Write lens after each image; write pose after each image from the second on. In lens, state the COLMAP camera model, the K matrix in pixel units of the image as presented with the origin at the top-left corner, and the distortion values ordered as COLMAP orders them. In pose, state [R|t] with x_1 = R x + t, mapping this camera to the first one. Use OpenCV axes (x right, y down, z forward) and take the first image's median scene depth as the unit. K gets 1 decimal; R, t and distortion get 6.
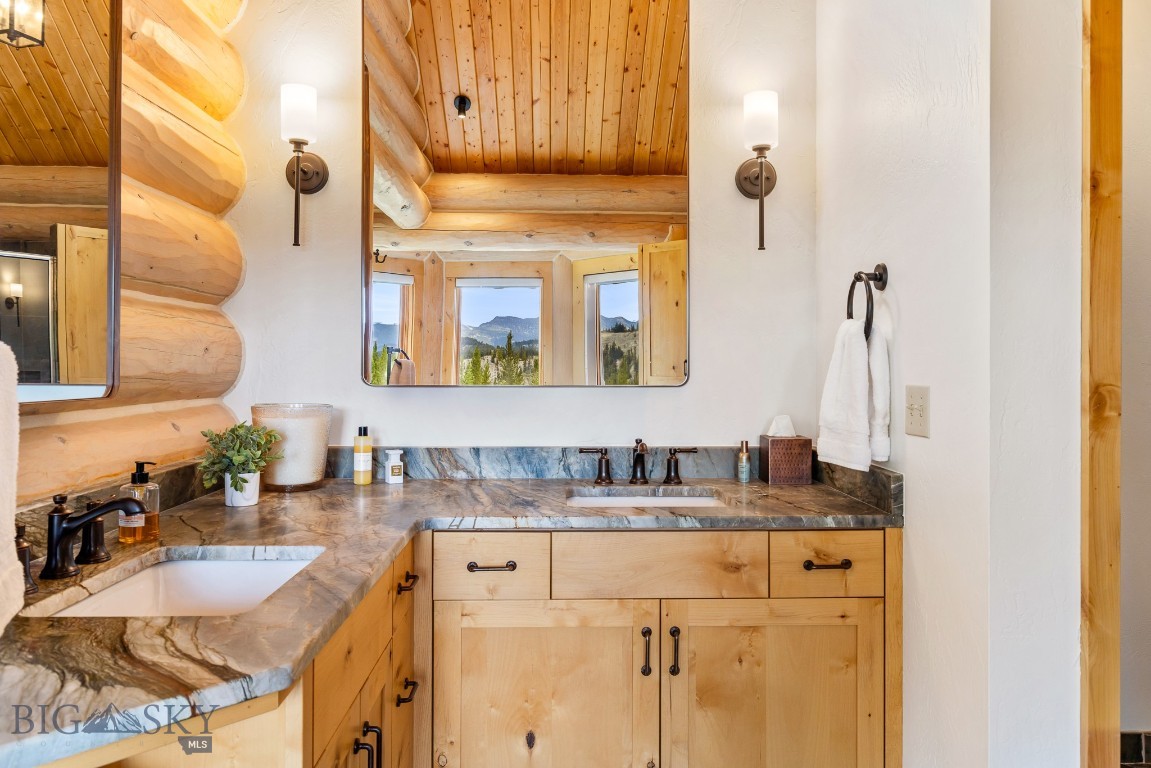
lens RADIAL K [[811.4, 0, 575.3], [0, 811.4, 357.9], [0, 0, 1]] dist [0.001339, -0.000147]
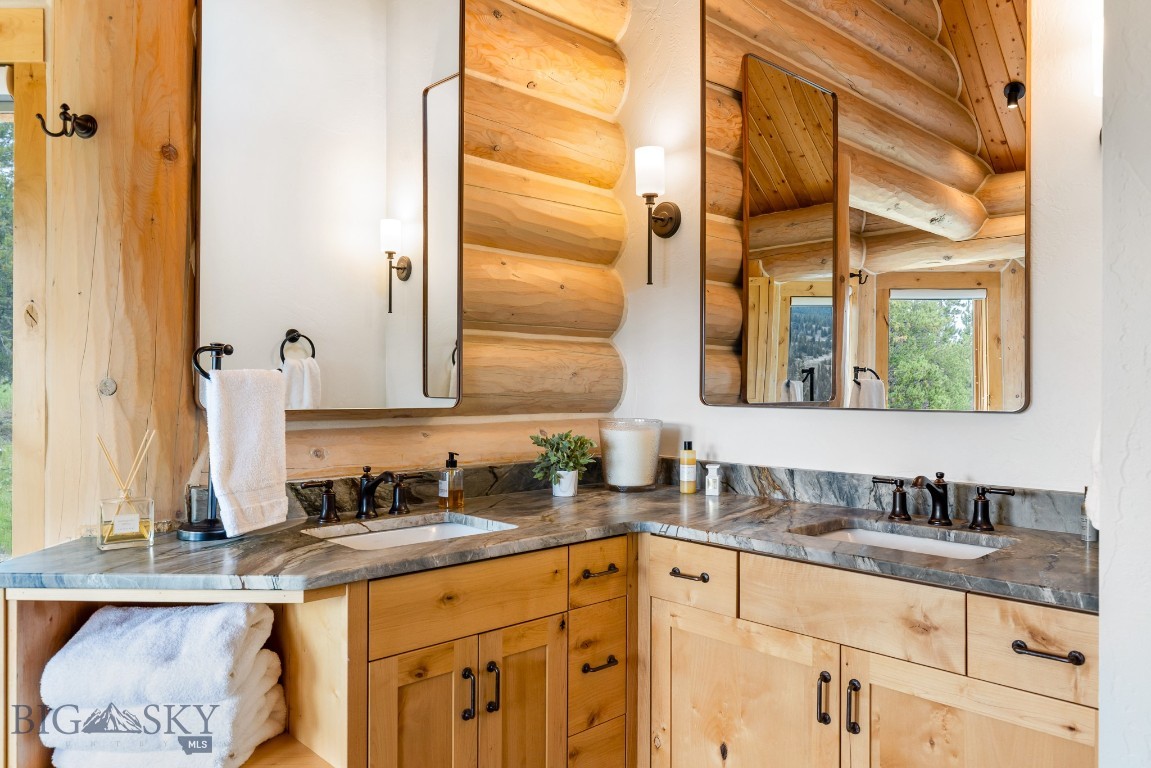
lens RADIAL K [[808.0, 0, 575.5], [0, 808.0, 384.0], [0, 0, 1]] dist [-0.001635, 0.003018]
pose [[0.666183, -0.001695, -0.745786, 0.463326], [0.002926, 0.999996, 0.000342, 0.004849], [0.745782, -0.002410, 0.666186, 0.145458]]
